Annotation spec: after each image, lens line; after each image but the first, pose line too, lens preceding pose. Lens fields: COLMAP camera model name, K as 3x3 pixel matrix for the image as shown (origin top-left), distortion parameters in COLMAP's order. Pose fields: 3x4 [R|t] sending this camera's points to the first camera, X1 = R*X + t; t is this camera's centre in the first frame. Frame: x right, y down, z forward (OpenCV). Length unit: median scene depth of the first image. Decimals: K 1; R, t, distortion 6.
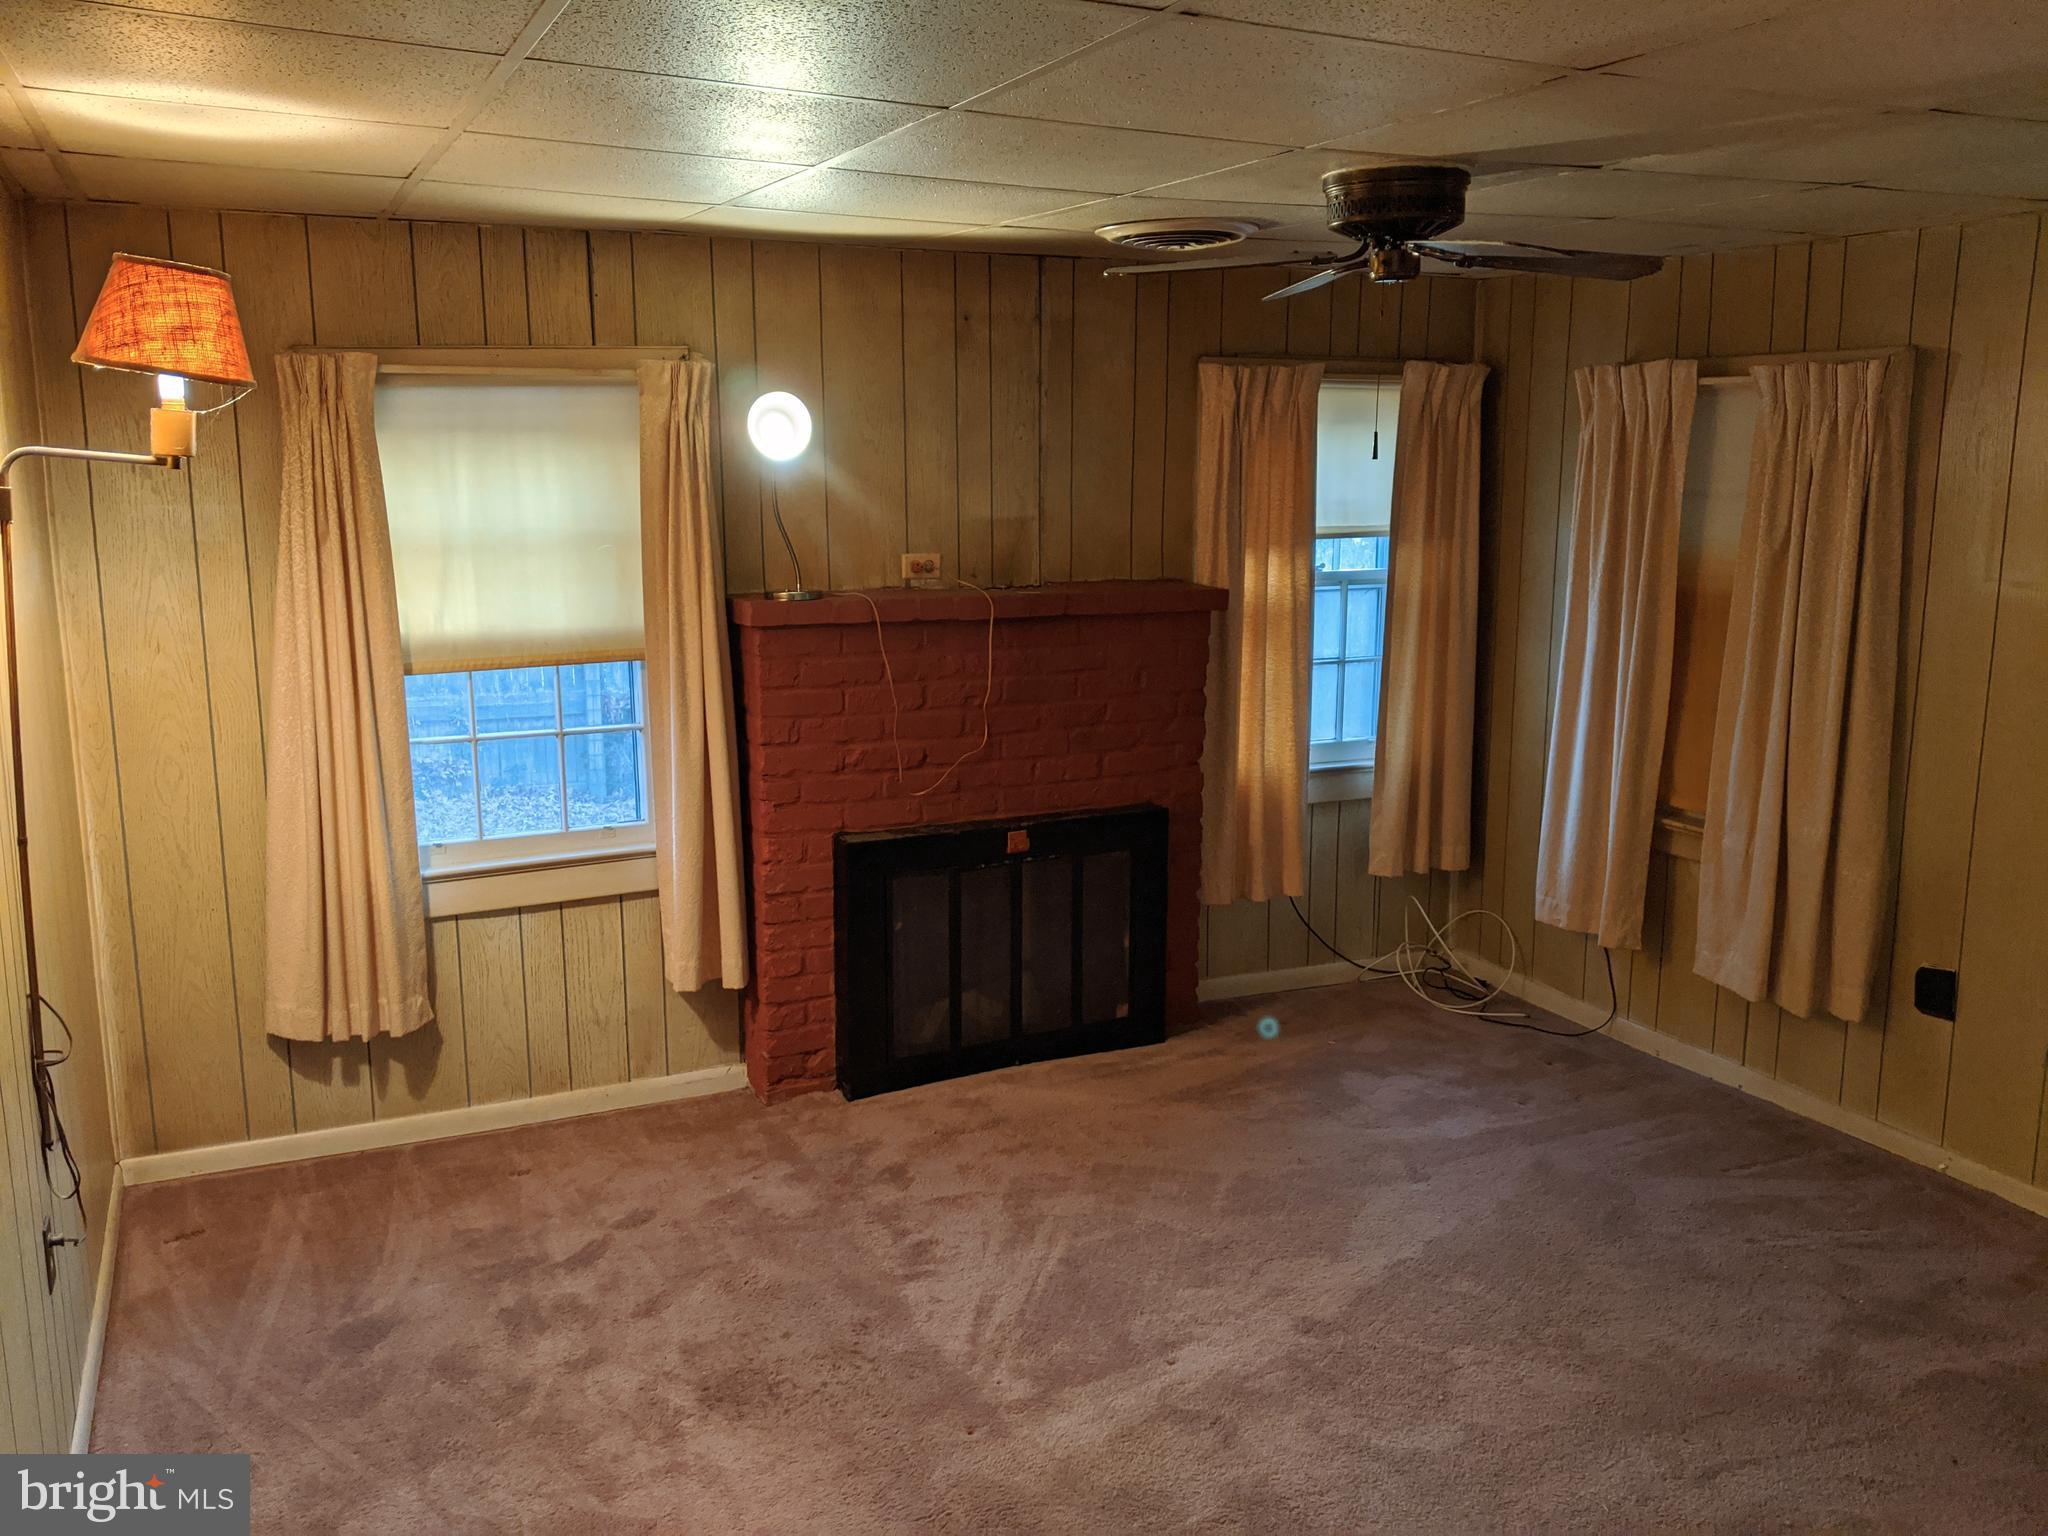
lens RADIAL K [[1637.6, 0, 1023.4], [0, 1637.6, 765.2], [0, 0, 1]] dist [0.063918, -0.114326]
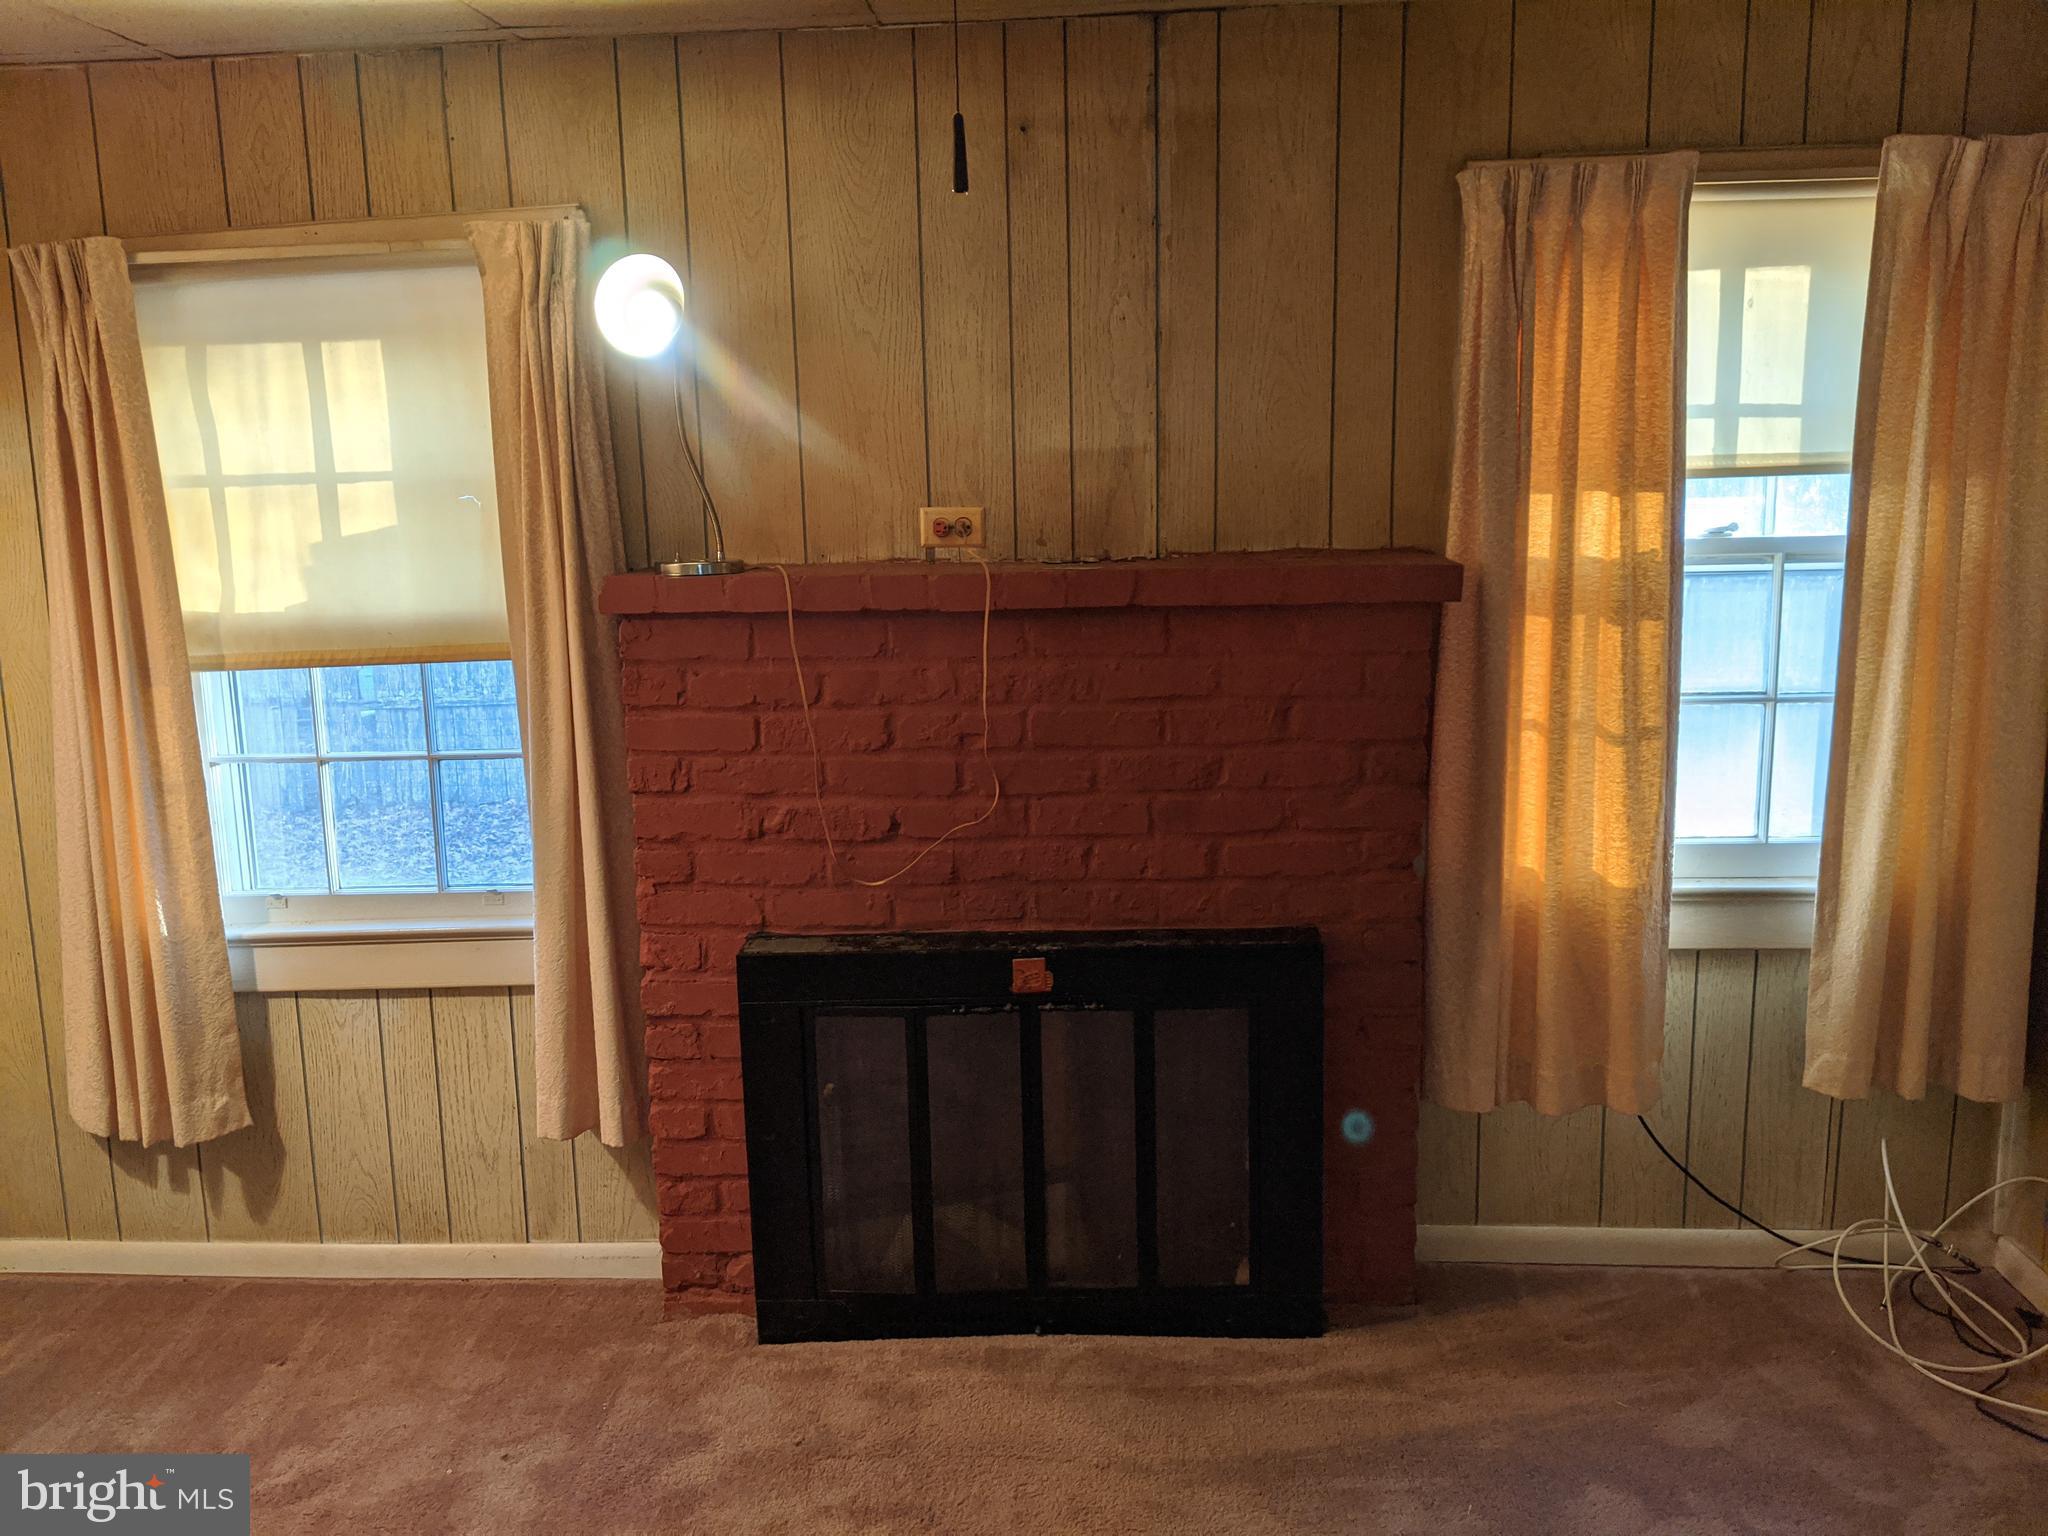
lens RADIAL K [[1637.6, 0, 1031.5], [0, 1637.6, 747.2], [0, 0, 1]] dist [0.063918, -0.114326]
pose [[0.882436, 0.058038, -0.466838, 0.280637], [-0.059056, 0.998177, 0.012465, -0.046351], [0.466710, 0.016570, 0.884255, 0.463476]]
